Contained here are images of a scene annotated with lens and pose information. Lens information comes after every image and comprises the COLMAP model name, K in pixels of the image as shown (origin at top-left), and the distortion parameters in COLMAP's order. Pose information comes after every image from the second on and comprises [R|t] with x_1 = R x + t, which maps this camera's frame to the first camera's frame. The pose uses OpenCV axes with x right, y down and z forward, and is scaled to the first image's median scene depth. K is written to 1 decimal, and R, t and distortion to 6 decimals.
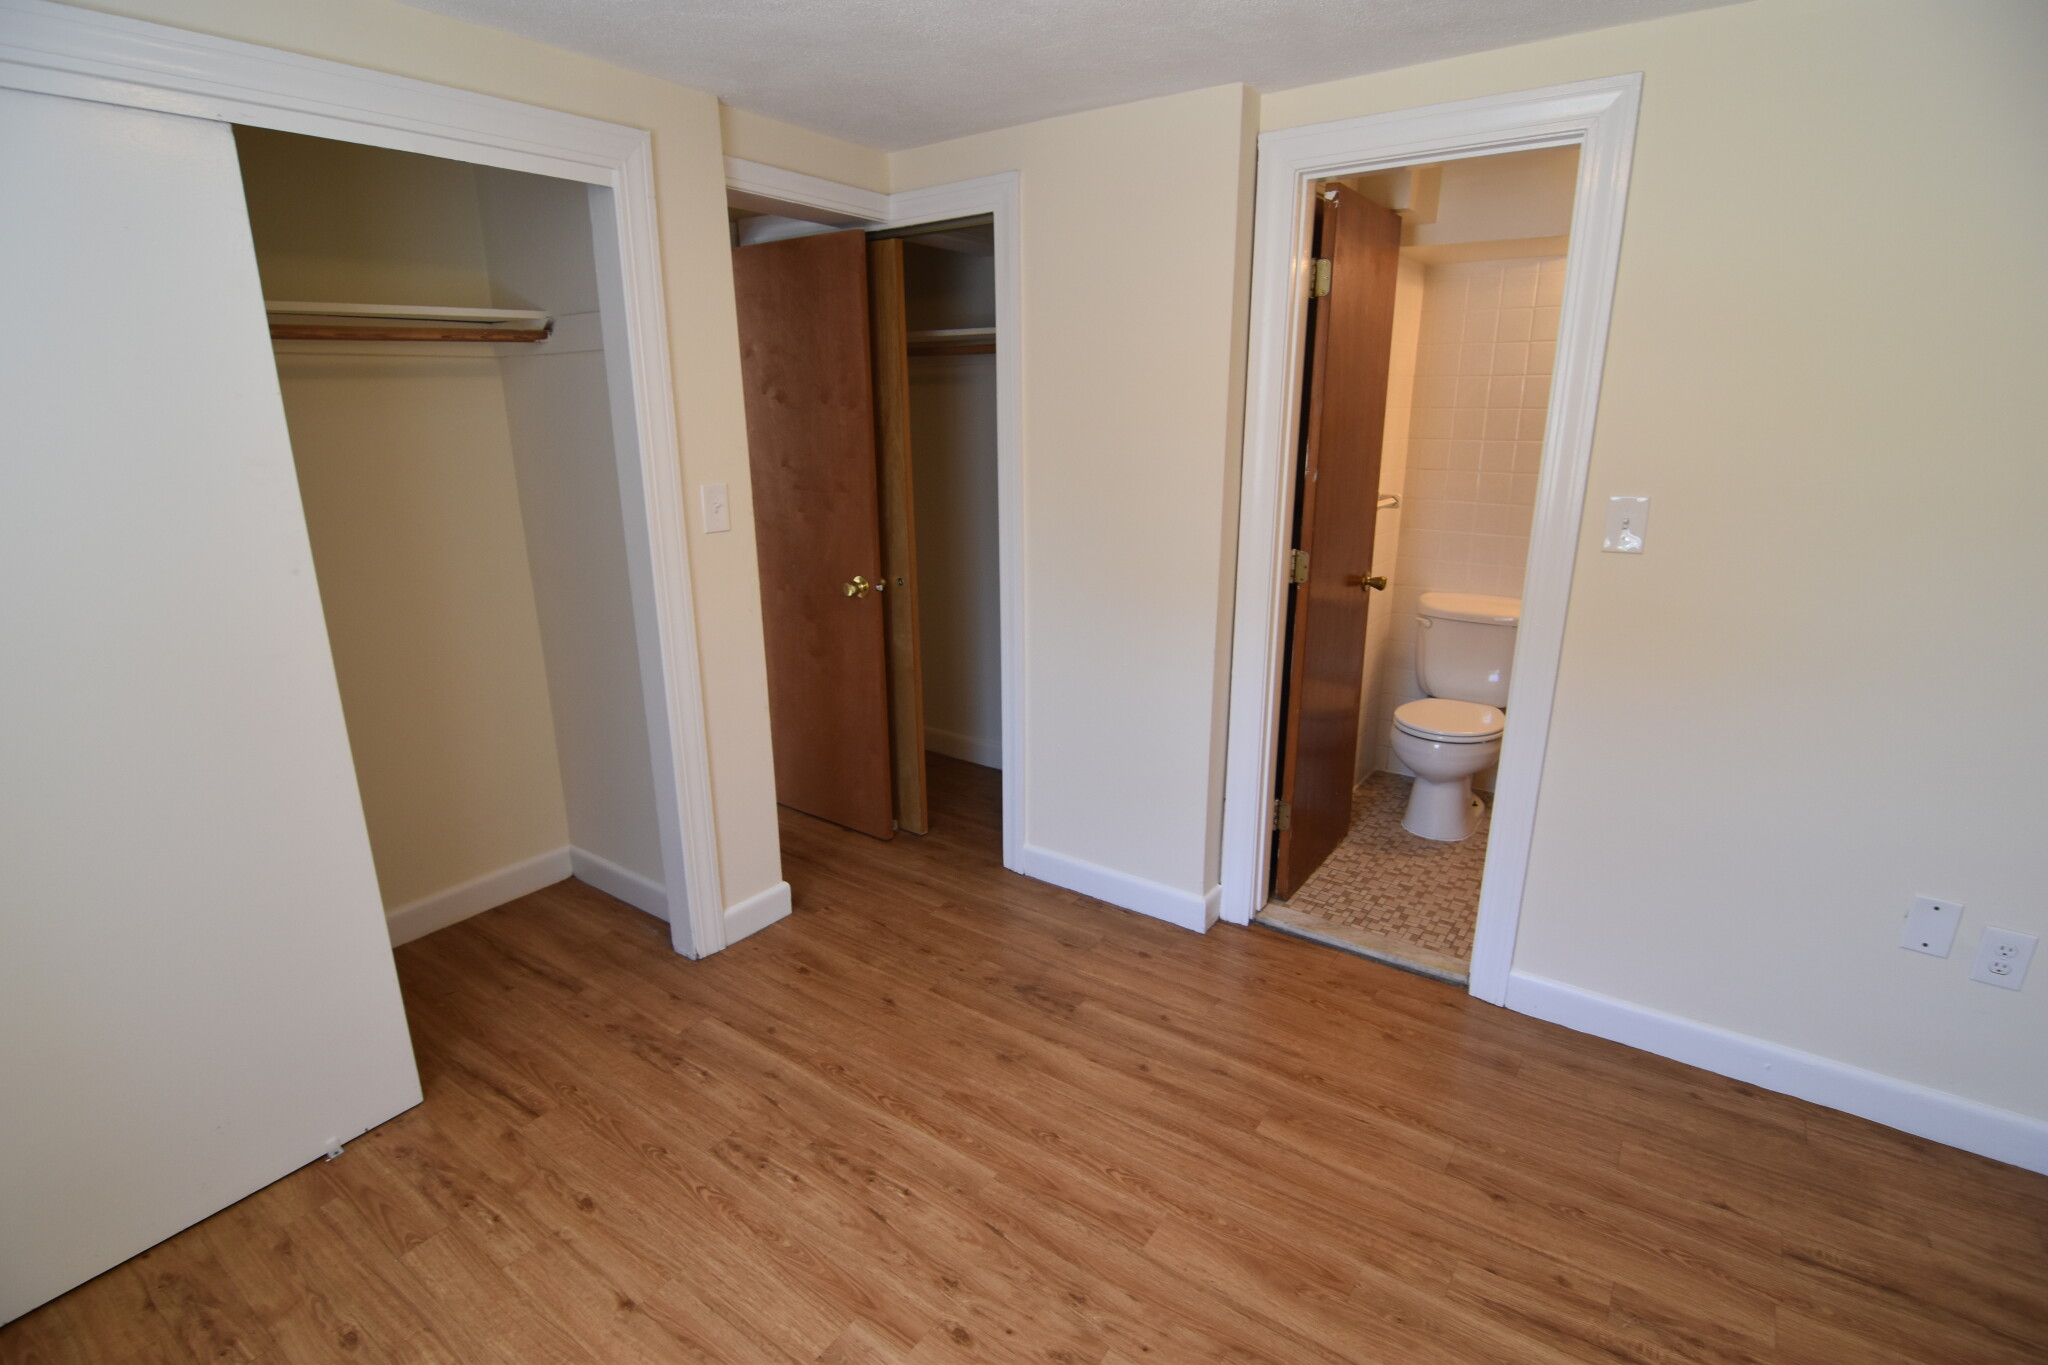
lens RADIAL K [[989.9, 0, 1021.6], [0, 989.9, 686.2], [0, 0, 1]] dist [-0.005663, -0.013638]
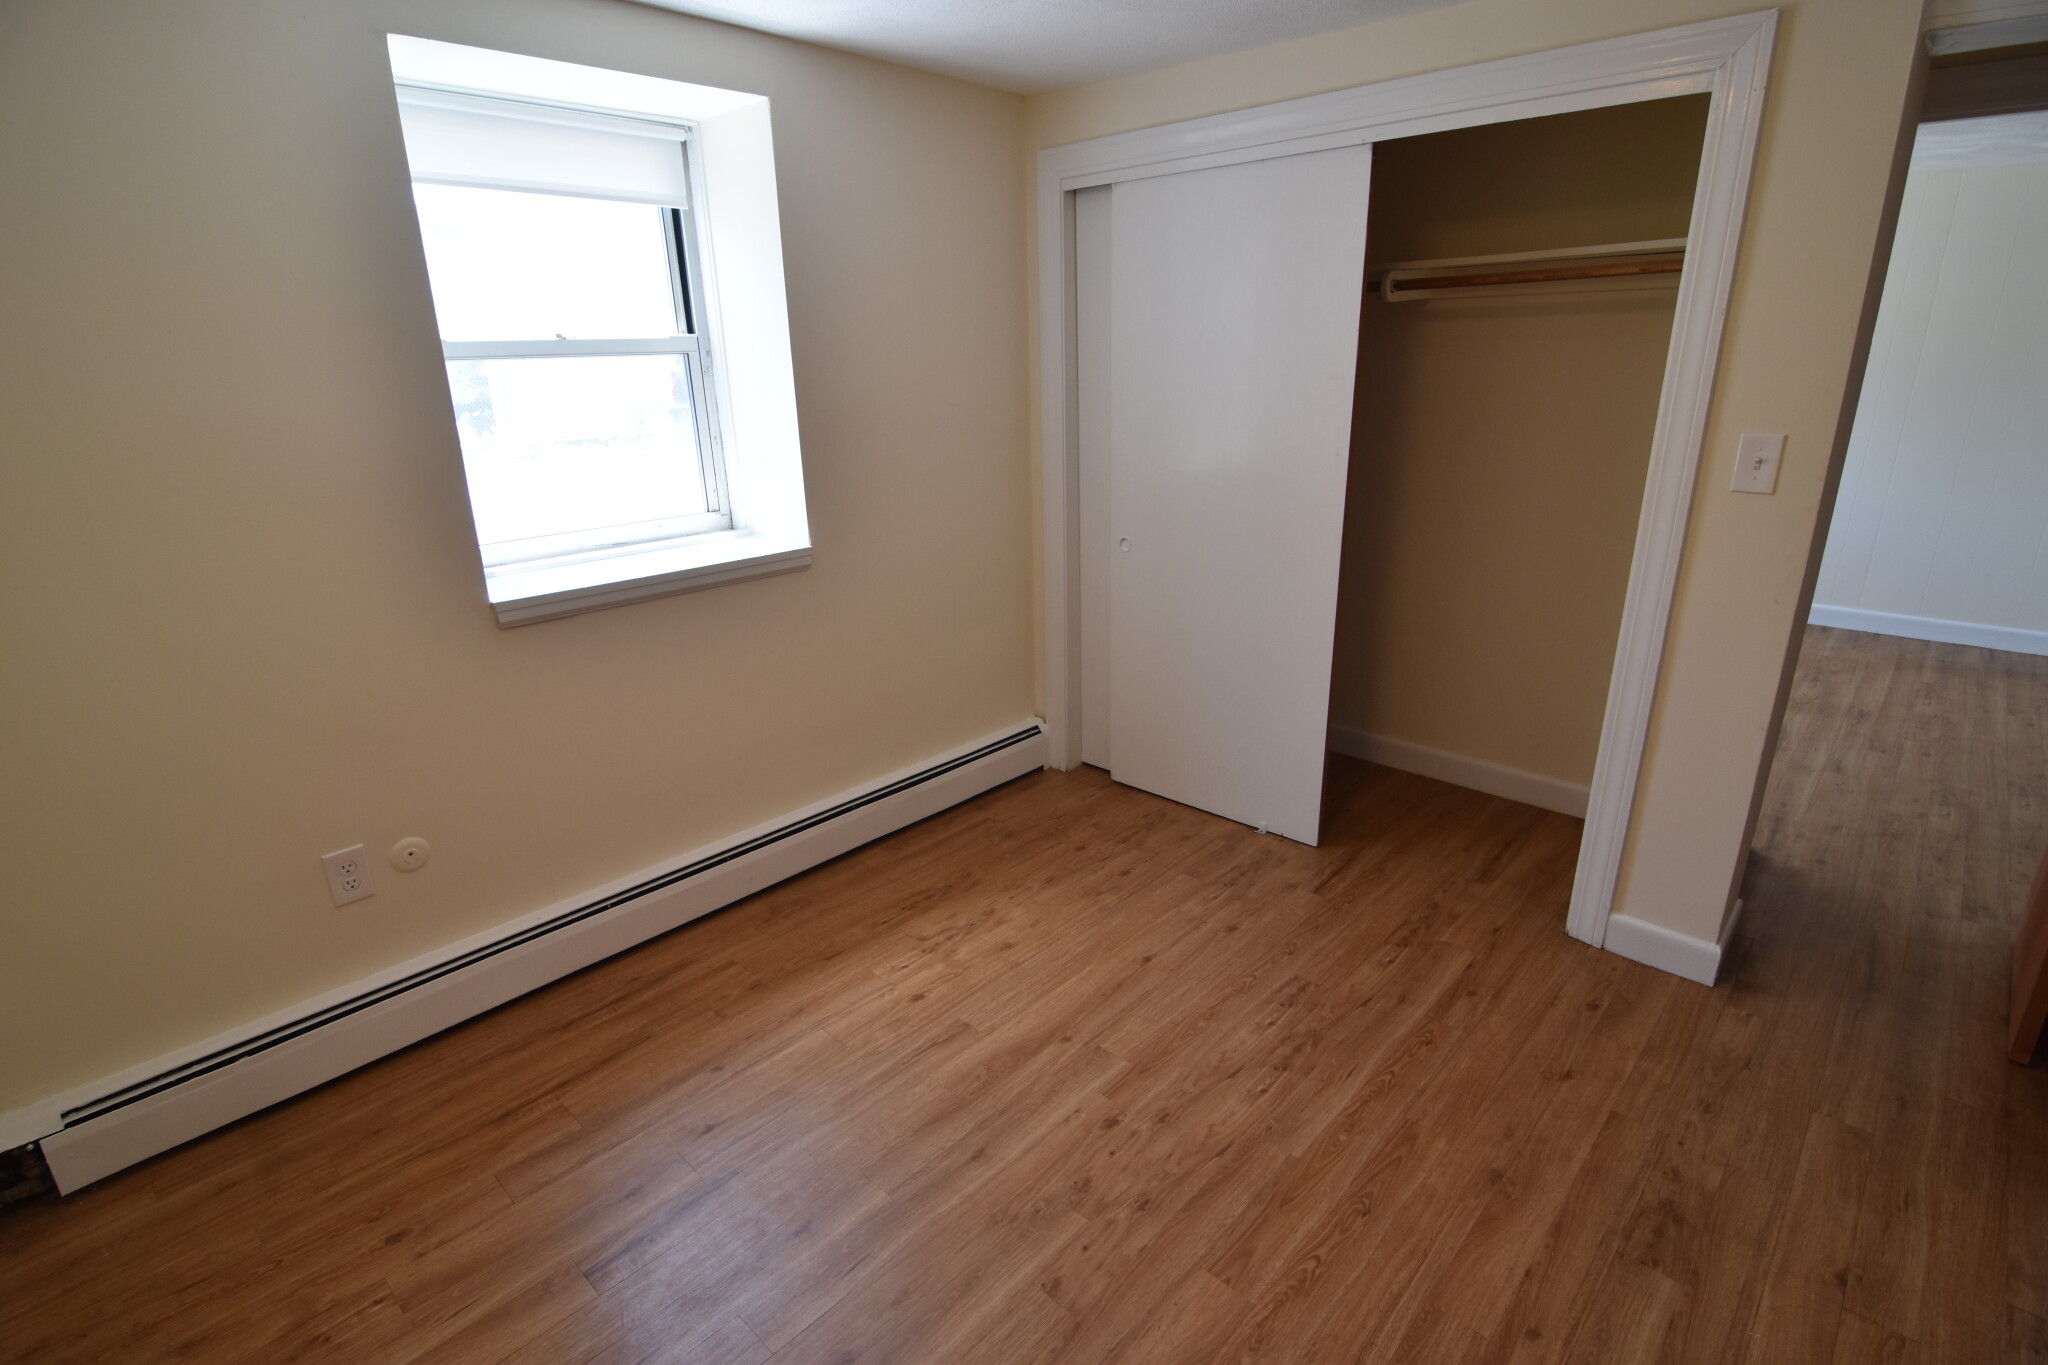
lens RADIAL K [[989.9, 0, 1021.6], [0, 989.9, 686.2], [0, 0, 1]] dist [-0.005663, -0.013638]
pose [[-0.138601, 0.321811, -0.936604, 0.759295], [-0.257707, 0.901432, 0.347862, -0.179523], [0.956231, 0.289583, -0.042007, 0.655048]]
